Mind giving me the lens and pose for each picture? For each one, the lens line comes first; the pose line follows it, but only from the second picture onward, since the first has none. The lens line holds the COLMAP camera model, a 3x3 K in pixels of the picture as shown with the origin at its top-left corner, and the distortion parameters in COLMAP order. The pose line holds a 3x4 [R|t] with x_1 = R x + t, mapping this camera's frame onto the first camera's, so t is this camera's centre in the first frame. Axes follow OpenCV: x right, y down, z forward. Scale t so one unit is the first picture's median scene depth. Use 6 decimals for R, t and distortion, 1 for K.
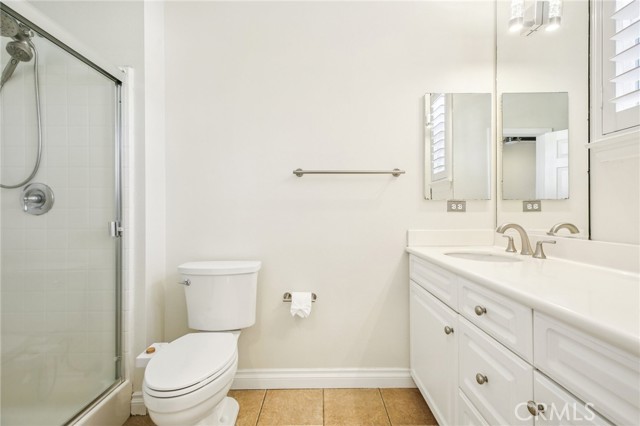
lens RADIAL K [[296.4, 0, 322.5], [0, 296.4, 213.7], [0, 0, 1]] dist [0.006046, -0.001442]
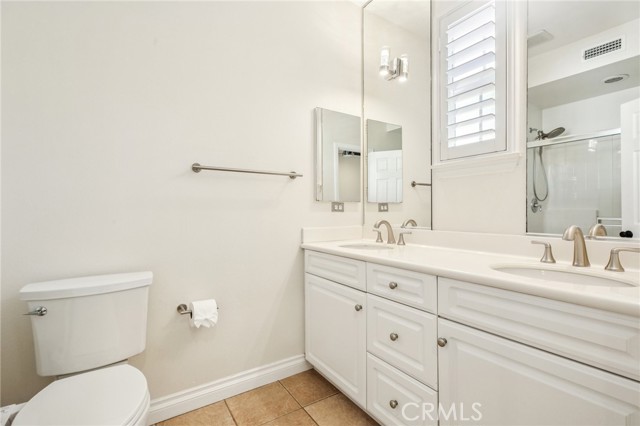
lens RADIAL K [[296.4, 0, 335.5], [0, 296.4, 213.9], [0, 0, 1]] dist [0.006046, -0.001442]
pose [[0.829502, -0.003652, 0.558492, -0.250157], [0.003823, 0.999992, 0.000861, 0.001963], [-0.558491, 0.001421, 0.829510, 0.023610]]
